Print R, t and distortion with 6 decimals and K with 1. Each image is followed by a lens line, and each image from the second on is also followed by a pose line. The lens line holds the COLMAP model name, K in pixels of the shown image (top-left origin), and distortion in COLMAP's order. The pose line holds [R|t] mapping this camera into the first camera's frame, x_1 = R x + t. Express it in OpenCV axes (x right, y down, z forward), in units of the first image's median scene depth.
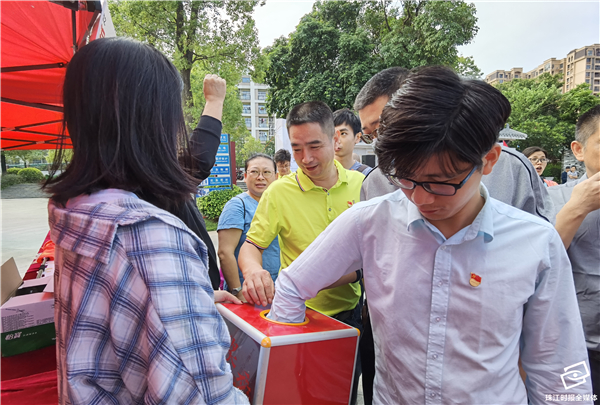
lens RADIAL K [[327.2, 0, 299.0], [0, 327.2, 202.8], [0, 0, 1]] dist [-0.075188, 0.043110]
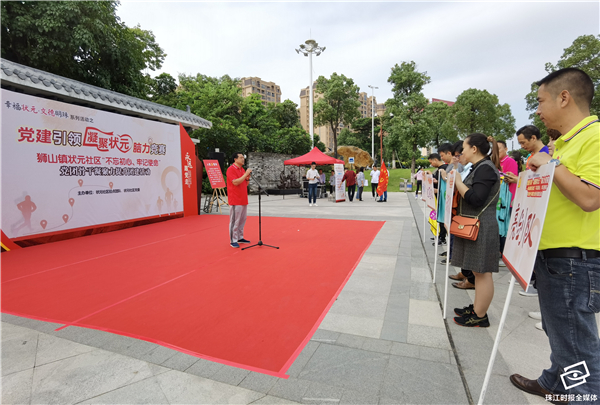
lens RADIAL K [[327.2, 0, 299.0], [0, 327.2, 202.8], [0, 0, 1]] dist [-0.075188, 0.043110]
pose [[0.646065, -0.045358, 0.761934, 0.147479], [0.054441, 0.998429, 0.013274, -0.015755], [-0.761339, 0.032904, 0.647519, 0.203627]]
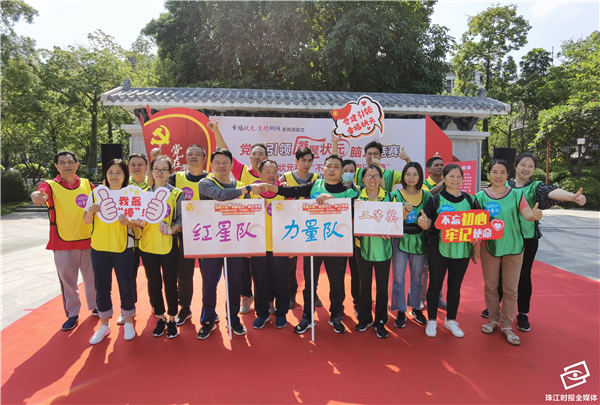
lens RADIAL K [[327.2, 0, 299.0], [0, 327.2, 202.8], [0, 0, 1]] dist [-0.075188, 0.043110]
pose [[0.960471, 0.035264, -0.276138, 0.306549], [-0.034965, 0.999370, 0.006010, -0.028320], [0.276176, 0.003882, 0.961099, 0.233582]]
